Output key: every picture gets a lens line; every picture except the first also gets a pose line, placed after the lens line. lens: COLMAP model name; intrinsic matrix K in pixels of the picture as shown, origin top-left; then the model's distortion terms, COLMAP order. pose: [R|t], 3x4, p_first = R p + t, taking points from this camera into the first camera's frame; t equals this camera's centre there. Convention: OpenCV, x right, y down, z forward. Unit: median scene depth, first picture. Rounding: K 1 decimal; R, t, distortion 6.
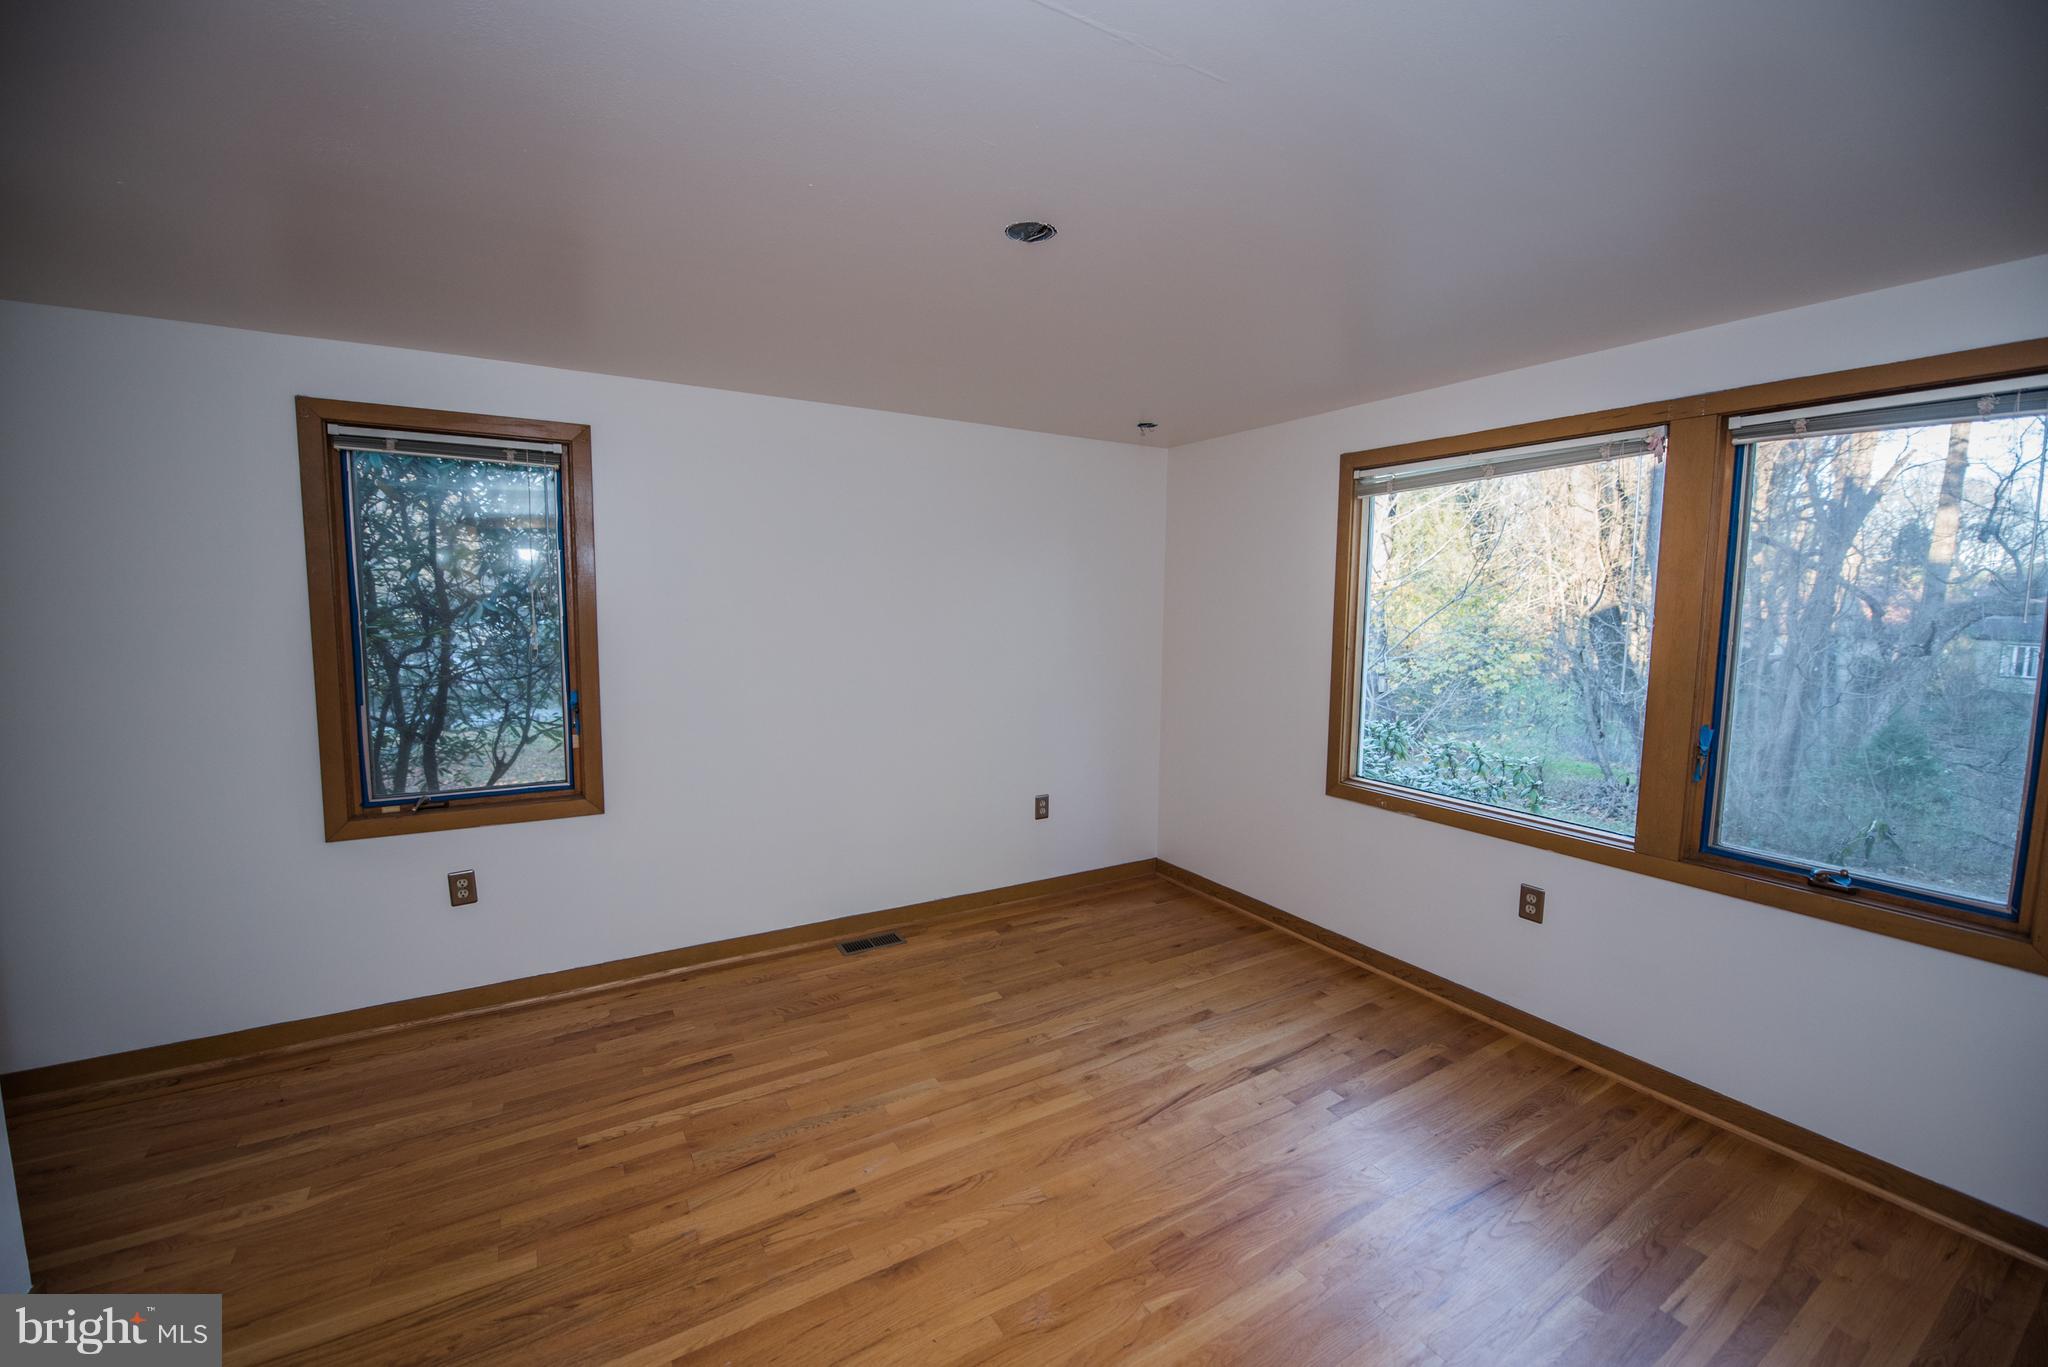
lens RADIAL K [[814.7, 0, 1020.7], [0, 814.7, 679.7], [0, 0, 1]] dist [-0.016625, -0.000440]
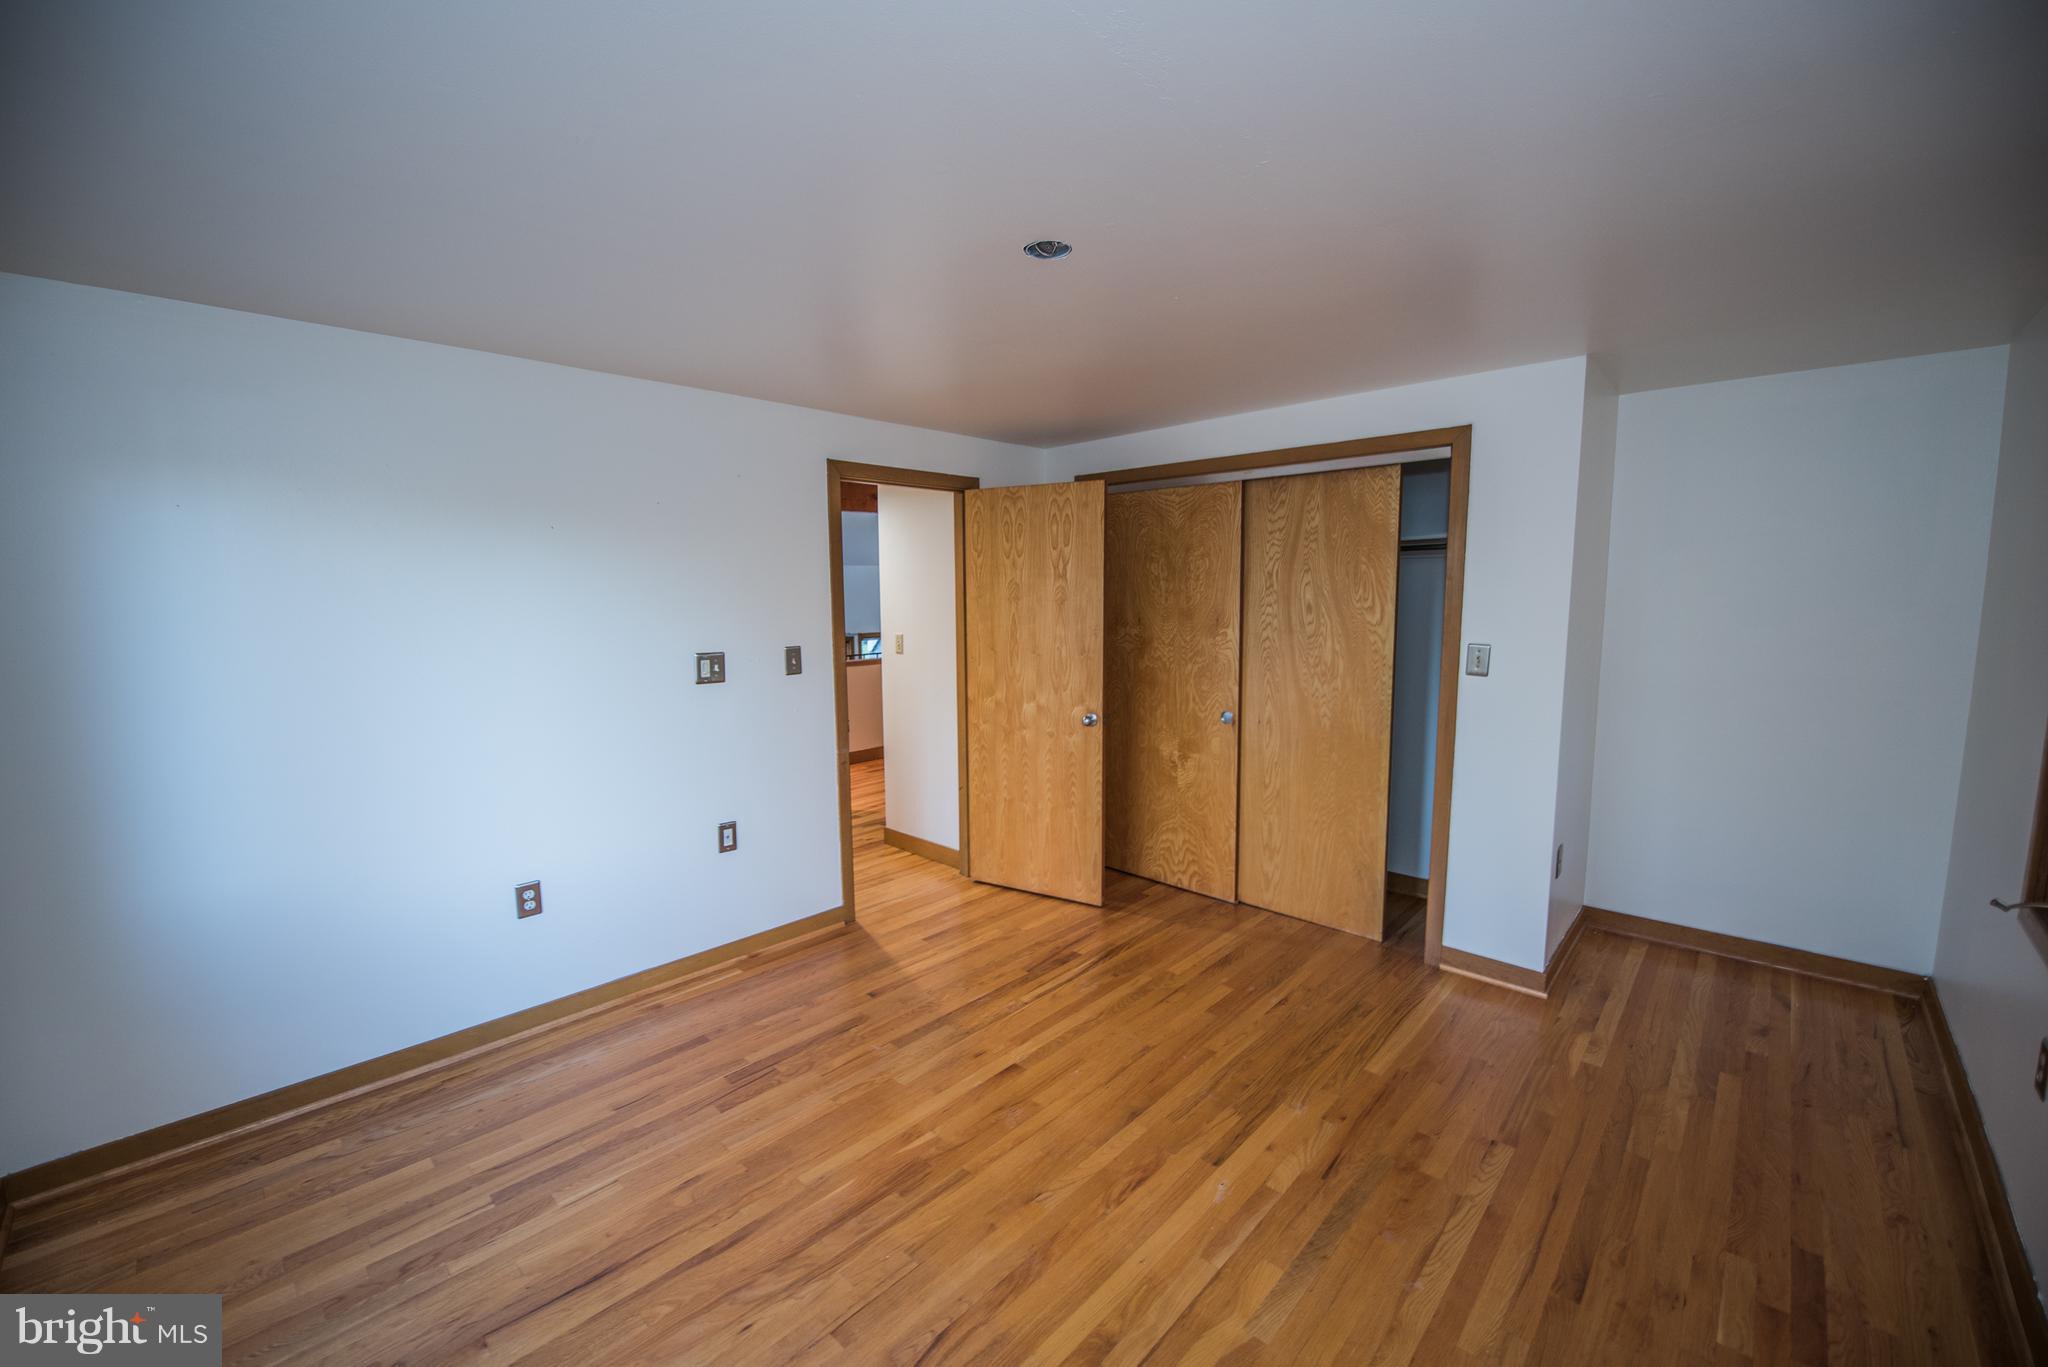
lens RADIAL K [[814.7, 0, 1020.7], [0, 814.7, 679.7], [0, 0, 1]] dist [-0.016625, -0.000440]
pose [[-0.964902, 0.029263, -0.260974, 0.219761], [-0.025835, 0.978374, 0.205224, -0.141165], [0.261336, 0.204764, -0.943279, 1.364021]]
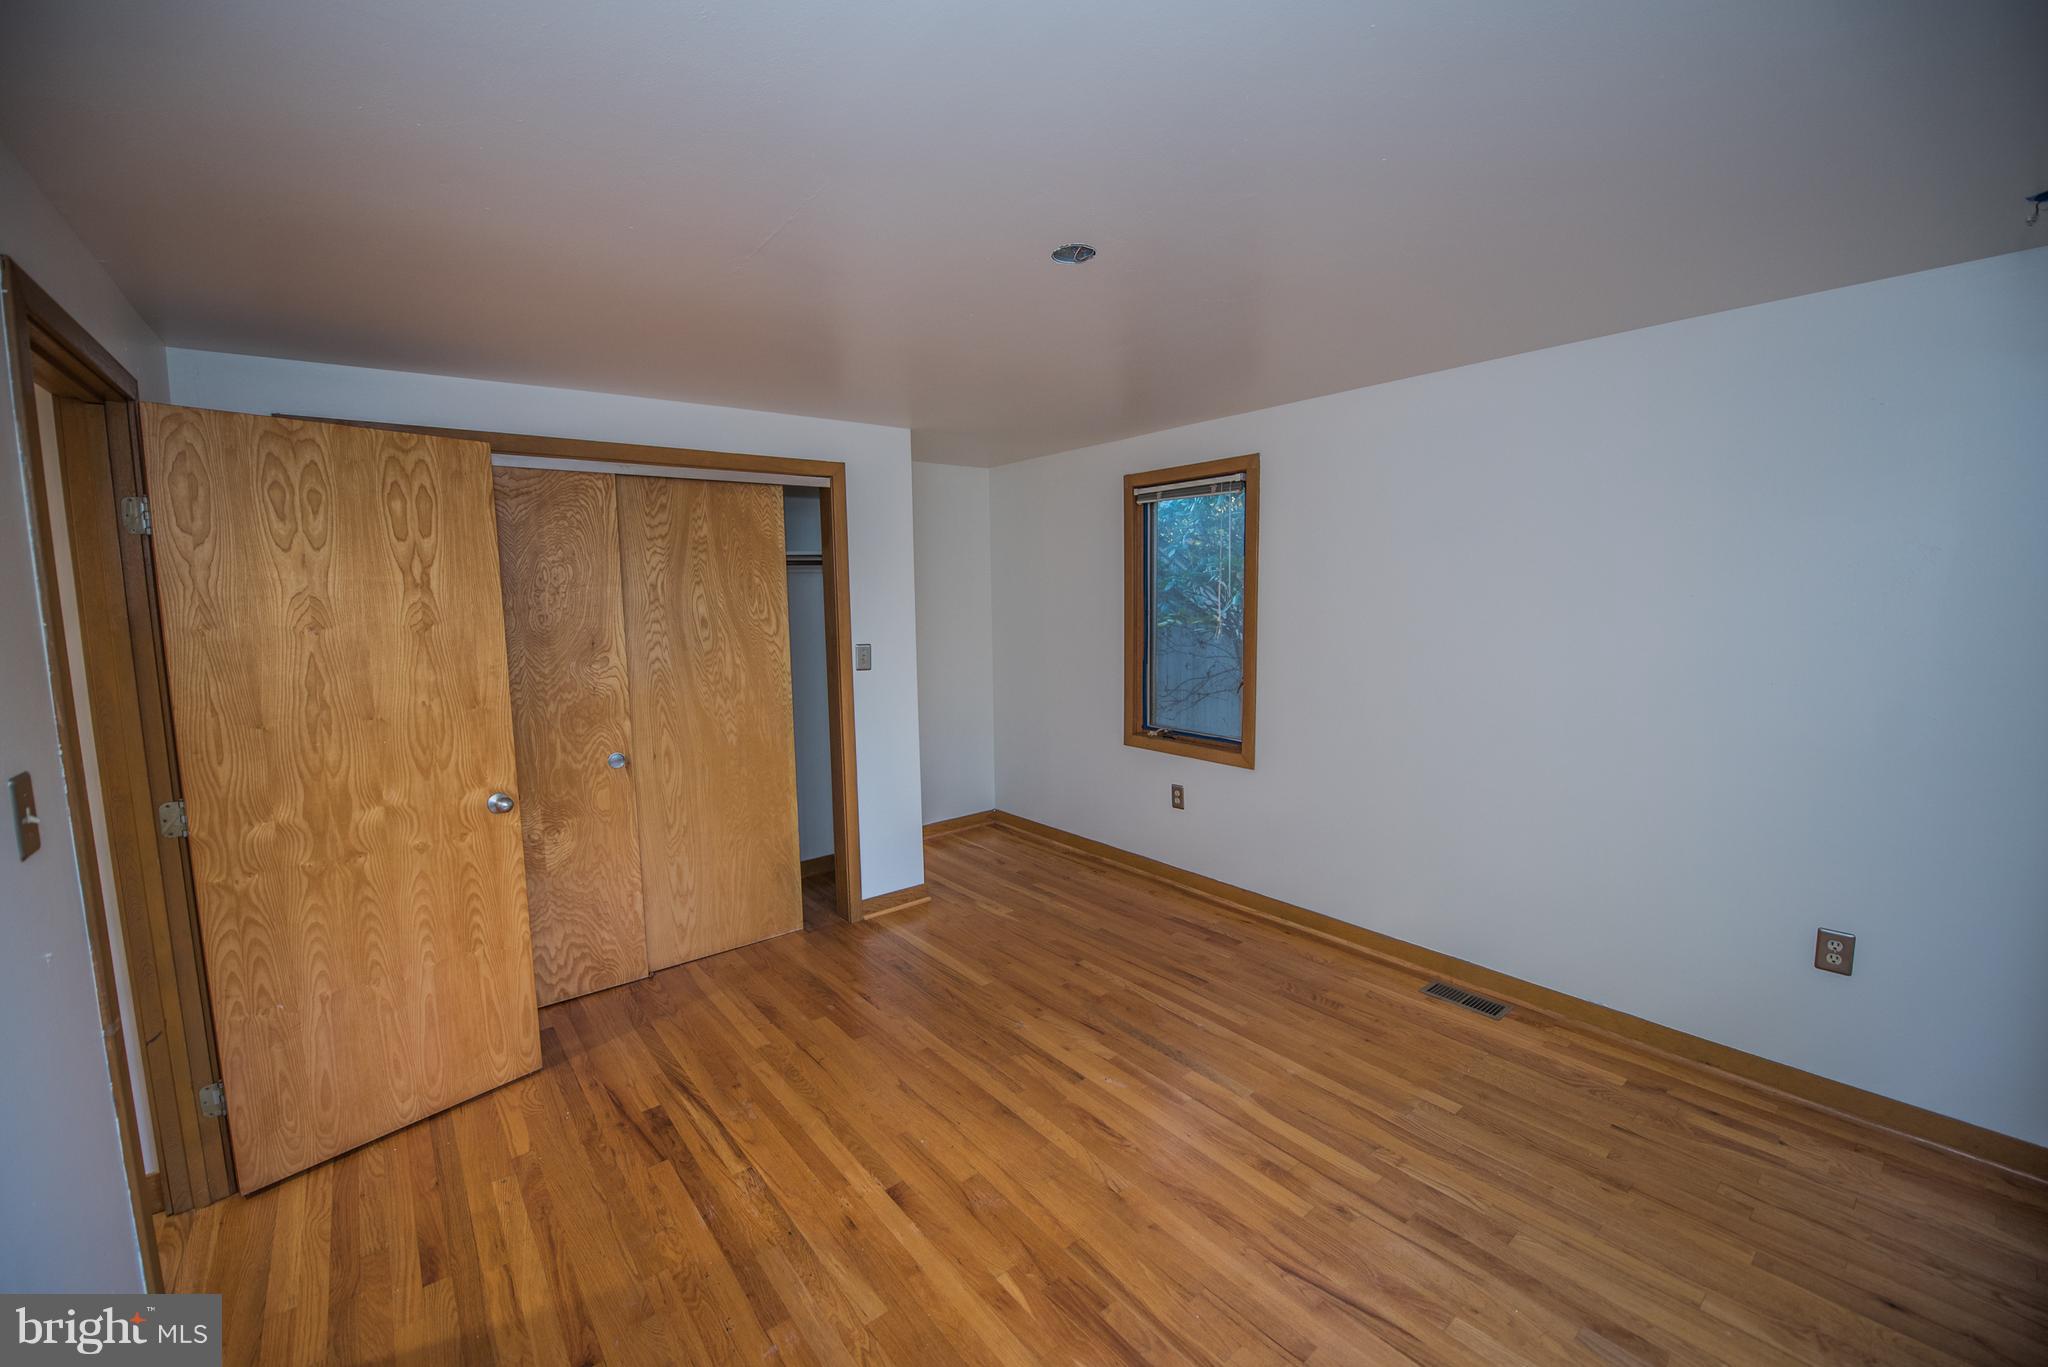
lens RADIAL K [[814.7, 0, 1020.7], [0, 814.7, 679.7], [0, 0, 1]] dist [-0.016625, -0.000440]
pose [[0.137181, 0.092586, -0.986210, 0.718100], [-0.078051, 0.993537, 0.082417, -0.049880], [0.987466, 0.065669, 0.143521, 0.526440]]
